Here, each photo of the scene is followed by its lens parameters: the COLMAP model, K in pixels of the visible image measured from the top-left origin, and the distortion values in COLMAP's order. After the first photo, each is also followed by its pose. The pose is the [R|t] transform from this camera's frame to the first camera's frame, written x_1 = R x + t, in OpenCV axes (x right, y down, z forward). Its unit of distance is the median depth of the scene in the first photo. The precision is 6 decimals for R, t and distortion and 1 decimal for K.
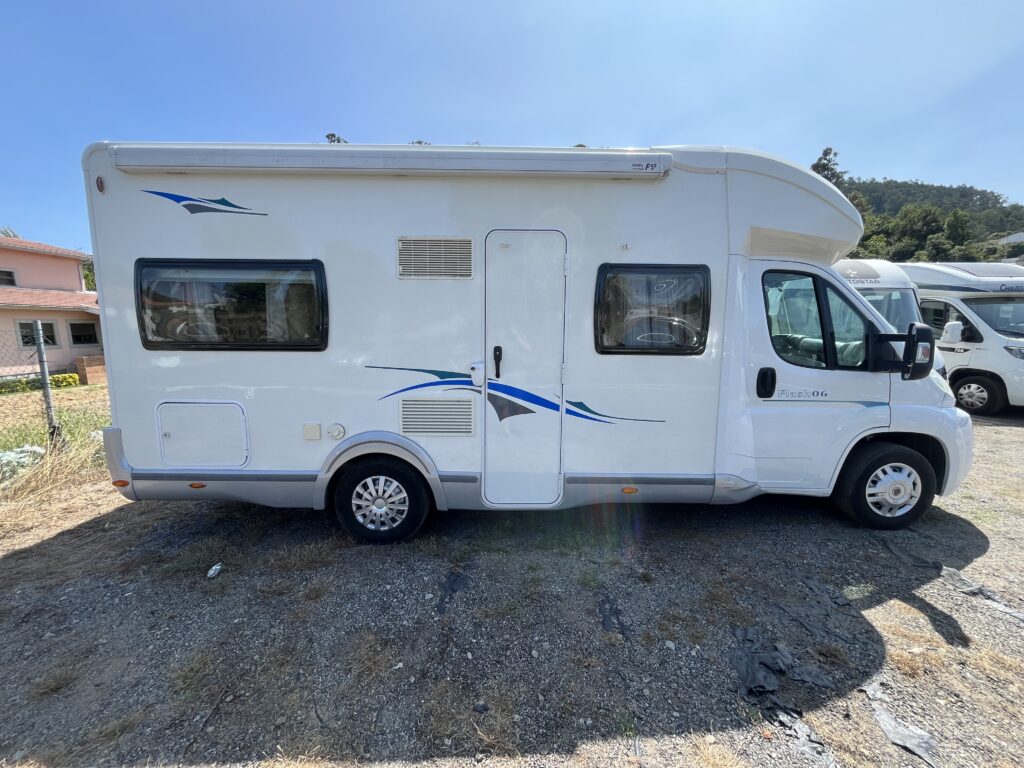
lens RADIAL K [[383.5, 0, 513.6], [0, 383.5, 391.8], [0, 0, 1]] dist [-0.001205, -0.000117]
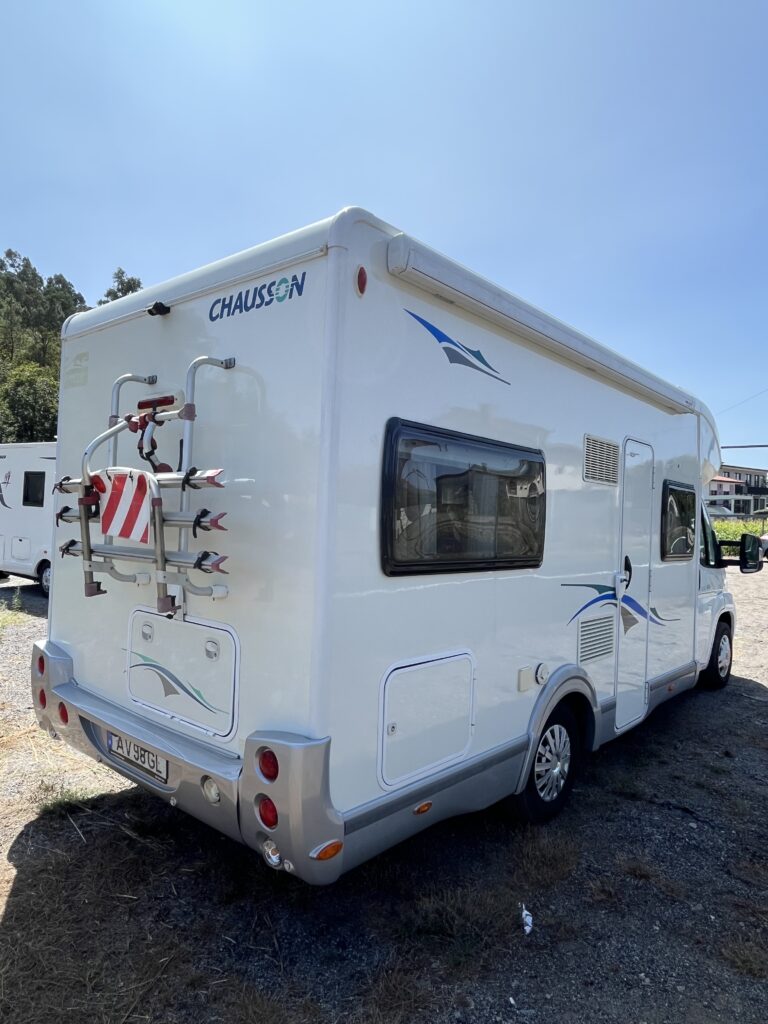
lens RADIAL K [[662.8, 0, 384.0], [0, 662.8, 512.0], [0, 0, 1]] dist [0.004203, 0.001416]
pose [[0.656373, 0.026175, 0.753982, -1.658791], [0.050027, 0.995688, -0.078117, -0.126374], [-0.752776, 0.088993, 0.652233, 0.360624]]
